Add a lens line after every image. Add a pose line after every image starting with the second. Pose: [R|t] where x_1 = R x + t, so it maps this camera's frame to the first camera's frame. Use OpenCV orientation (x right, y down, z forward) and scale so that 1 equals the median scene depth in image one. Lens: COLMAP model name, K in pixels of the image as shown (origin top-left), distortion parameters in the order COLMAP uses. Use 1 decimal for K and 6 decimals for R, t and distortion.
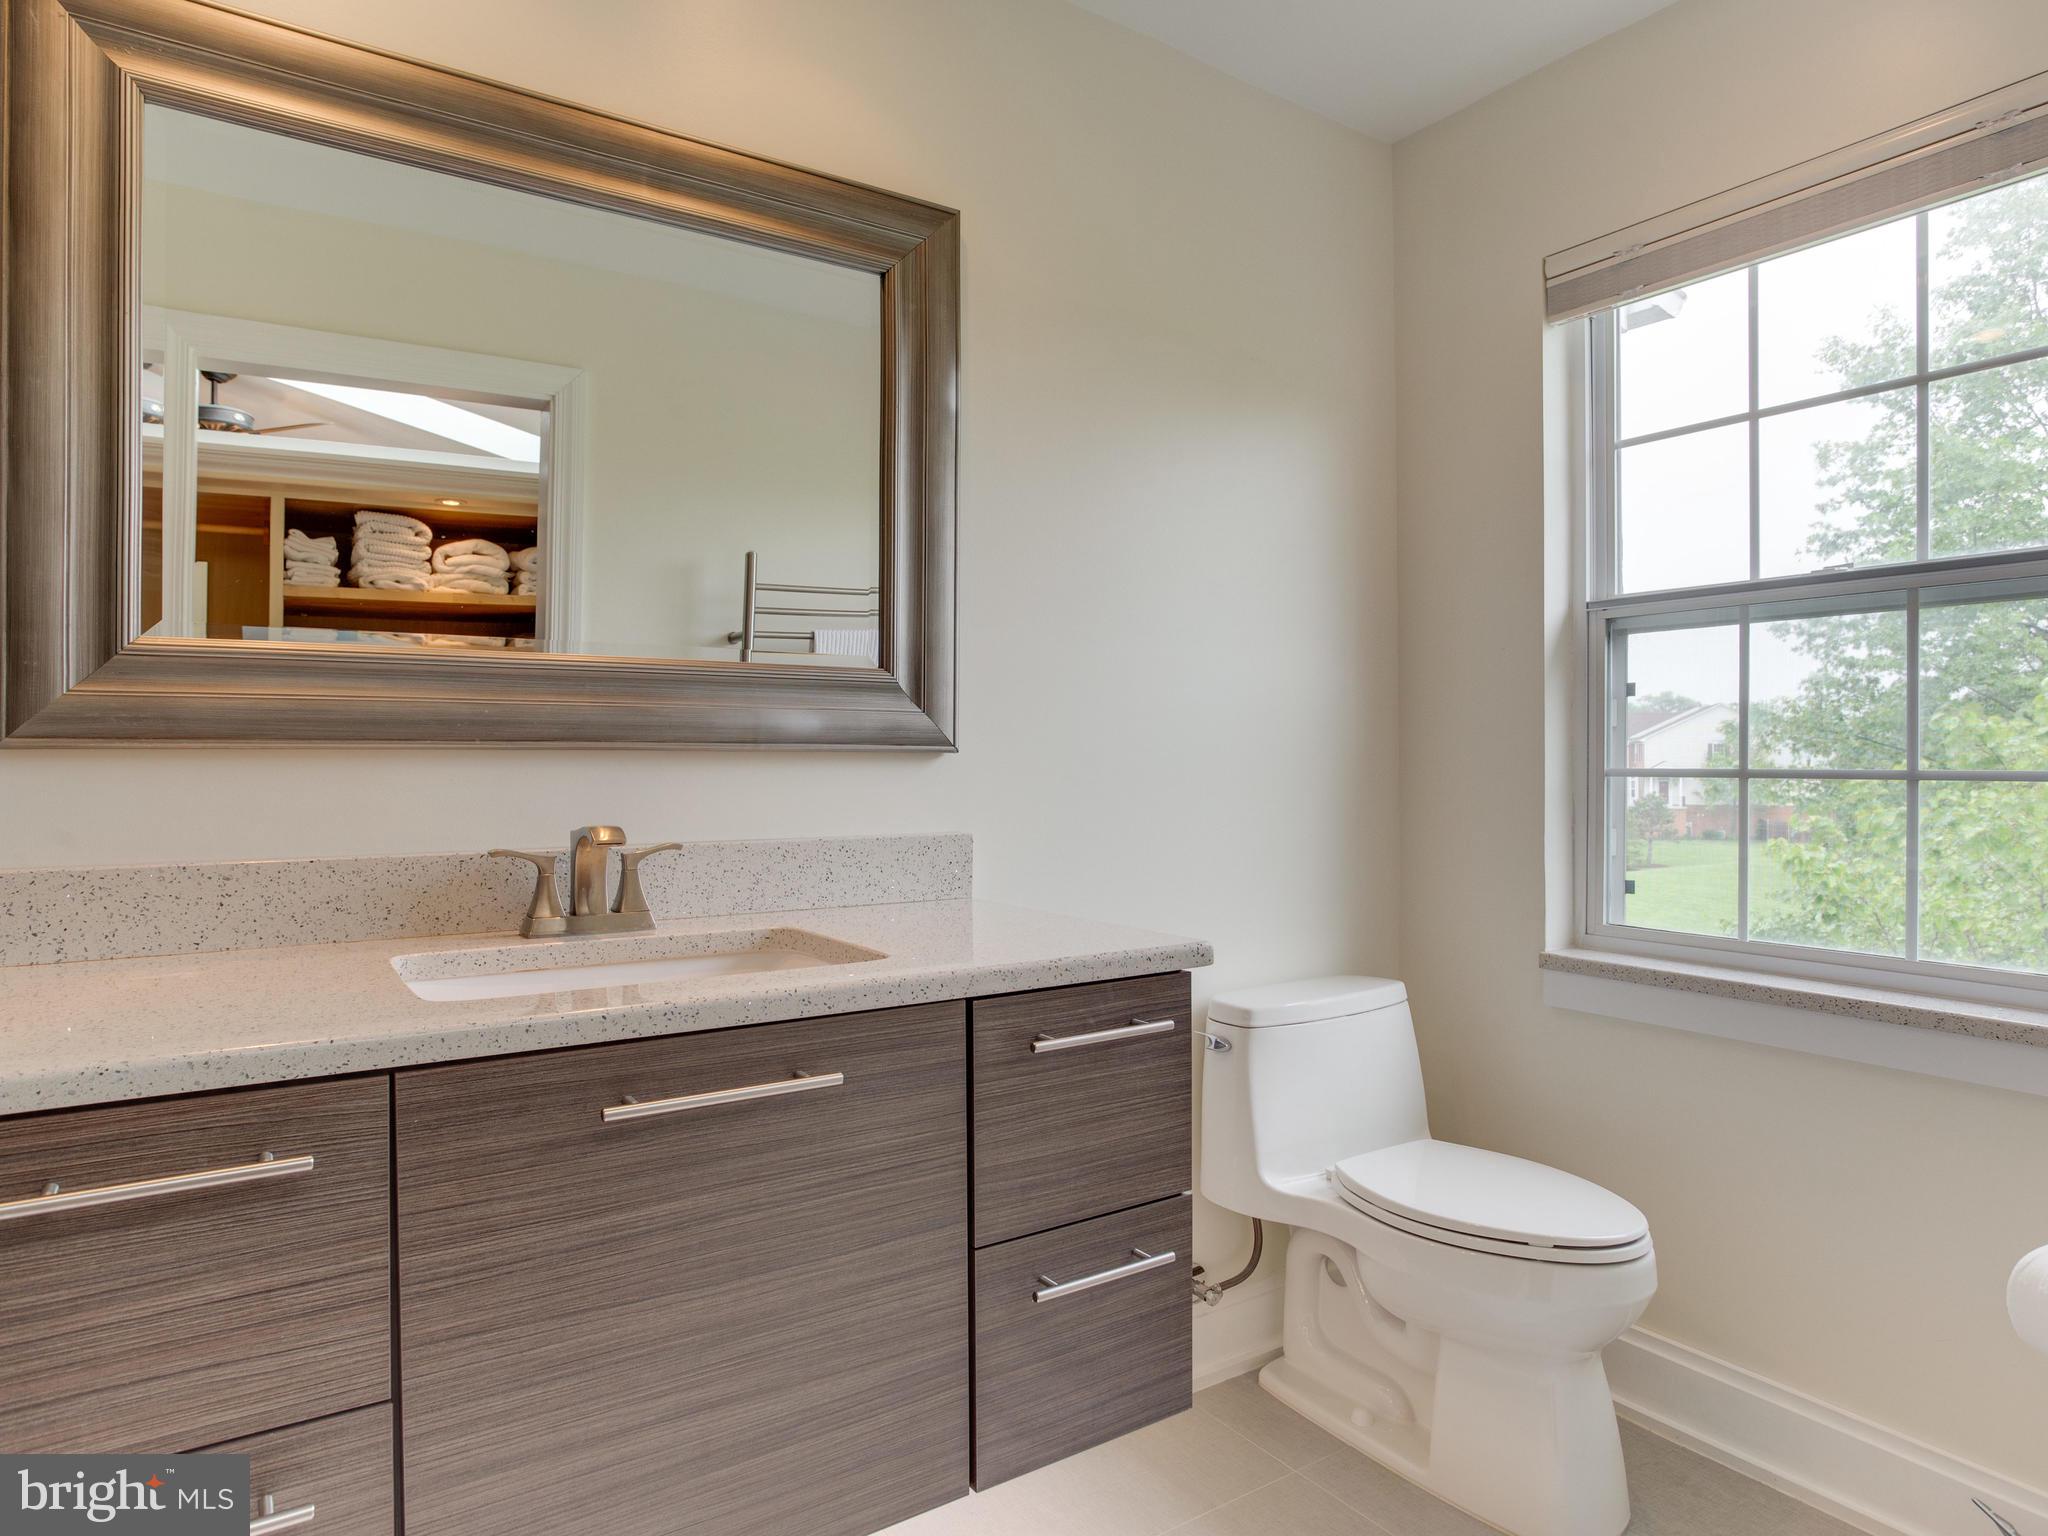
lens RADIAL K [[1221.7, 0, 1031.0], [0, 1221.7, 796.6], [0, 0, 1]] dist [-0.001469, 0.000957]
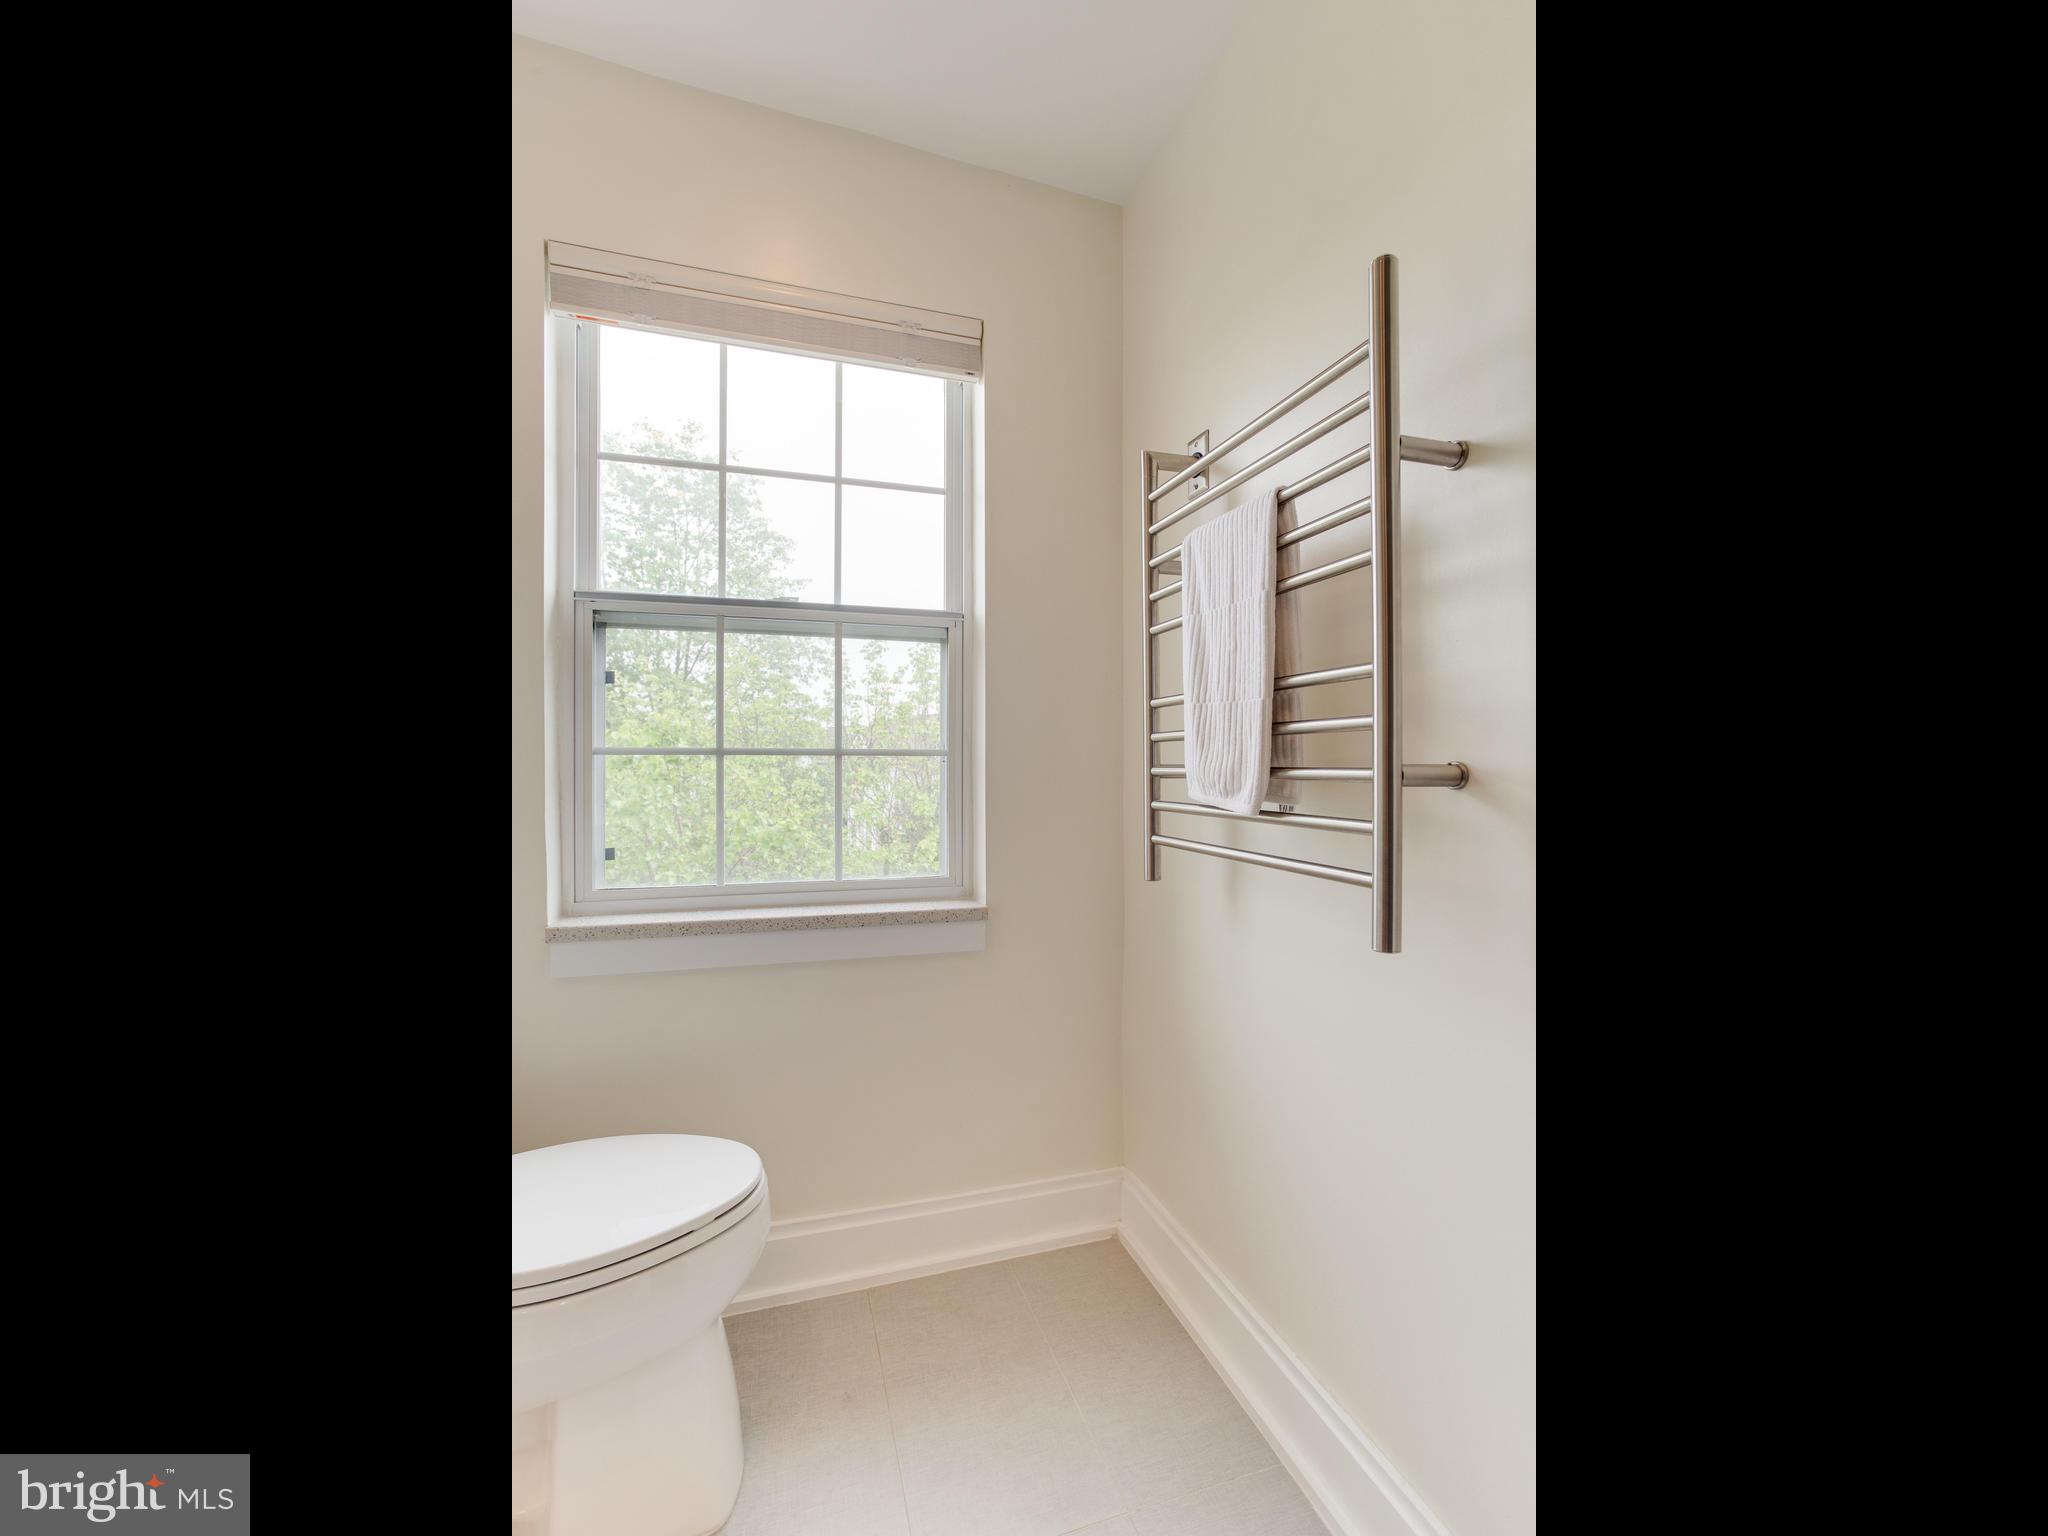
lens RADIAL K [[977.4, 0, 1024.0], [0, 977.4, 768.0], [0, 0, 1]] dist [0.038273, 0.000182]
pose [[0.247570, -0.020449, 0.968654, -0.303074], [0.016433, 0.999722, 0.016905, -0.014473], [-0.968731, 0.011733, 0.247838, 0.441316]]
